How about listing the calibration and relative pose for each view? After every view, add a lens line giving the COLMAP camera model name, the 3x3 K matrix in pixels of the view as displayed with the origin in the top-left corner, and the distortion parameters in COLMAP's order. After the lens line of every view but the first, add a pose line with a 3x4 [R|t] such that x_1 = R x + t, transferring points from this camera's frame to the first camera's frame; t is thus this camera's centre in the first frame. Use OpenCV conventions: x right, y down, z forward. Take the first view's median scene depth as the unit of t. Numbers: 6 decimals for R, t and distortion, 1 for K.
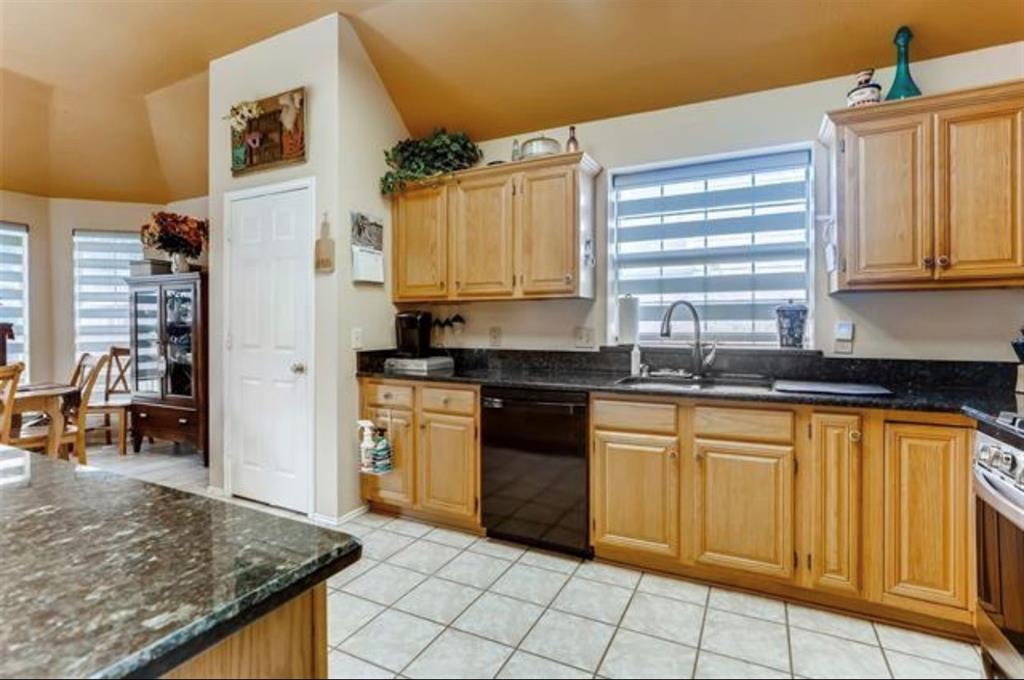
lens RADIAL K [[497.7, 0, 509.8], [0, 497.7, 331.6], [0, 0, 1]] dist [-0.028720, 0.017854]
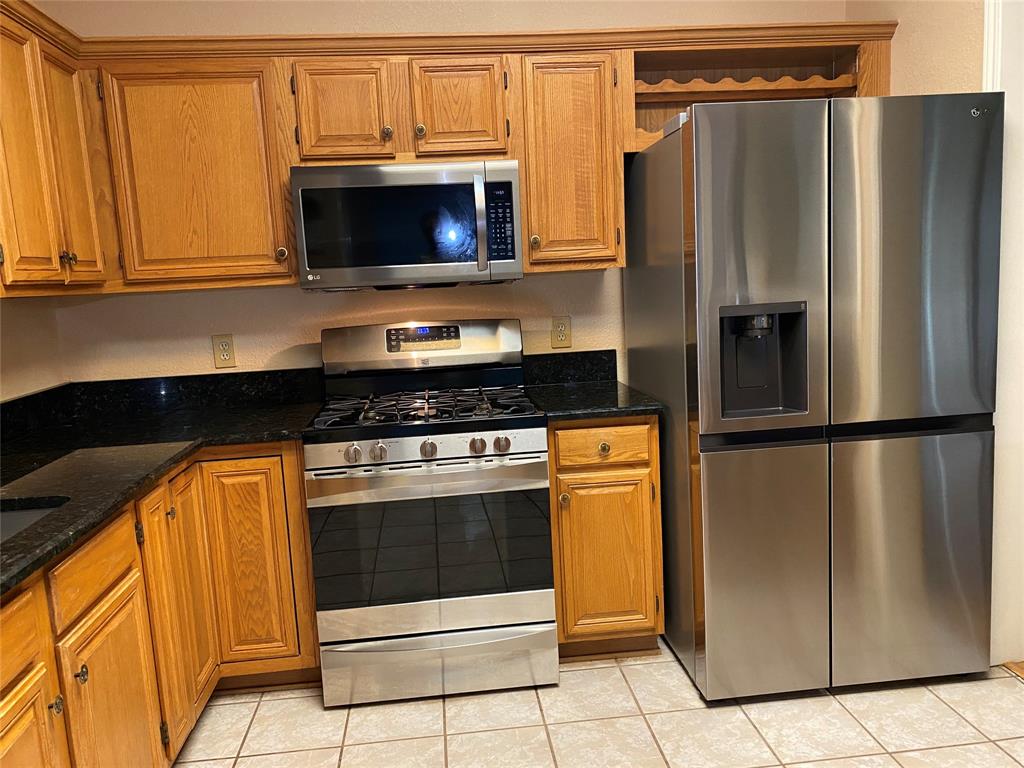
lens RADIAL K [[794.7, 0, 512.0], [0, 794.7, 384.0], [0, 0, 1]] dist [0.080092, -0.117892]
pose [[-0.540345, -0.084438, 0.837196, -0.386852], [0.058958, 0.988708, 0.137772, -0.085494], [-0.839376, 0.123804, -0.529265, 1.015994]]
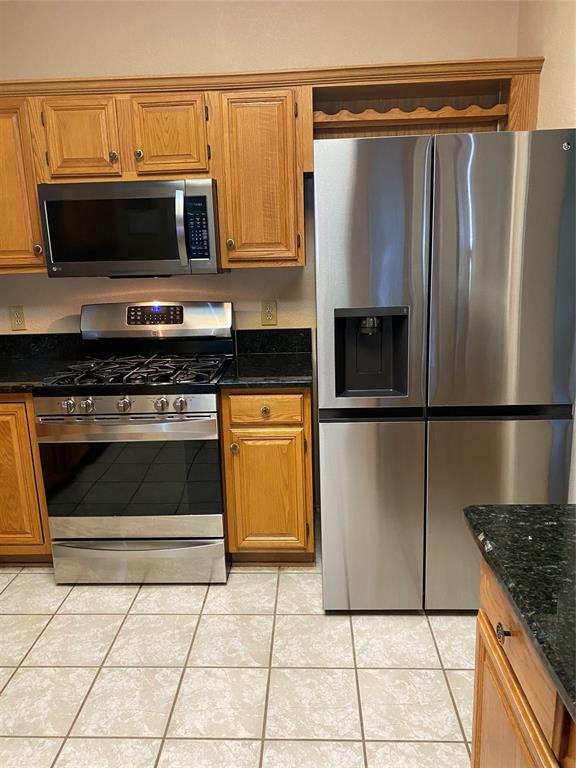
lens RADIAL K [[594.2, 0, 284.3], [0, 594.2, 377.2], [0, 0, 1]] dist [0.072484, -0.115503]
pose [[-0.409493, -0.186964, 0.892950, -0.500537], [0.038146, 0.974411, 0.221513, -0.135501], [-0.911516, 0.124770, -0.391882, 0.676219]]
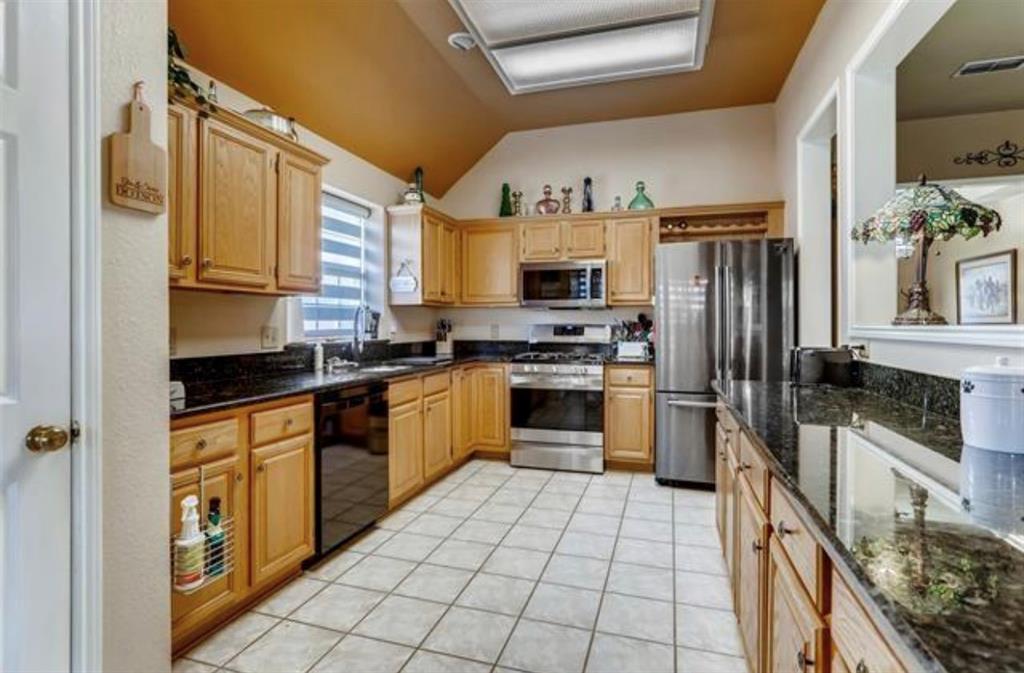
lens RADIAL K [[505.1, 0, 514.0], [0, 505.1, 323.6], [0, 0, 1]] dist [-0.000571, 0.000848]
pose [[-0.168622, -0.000688, 0.985681, -1.212260], [0.007834, 0.999967, 0.002038, -0.016527], [-0.985650, 0.008065, -0.168611, 0.987432]]
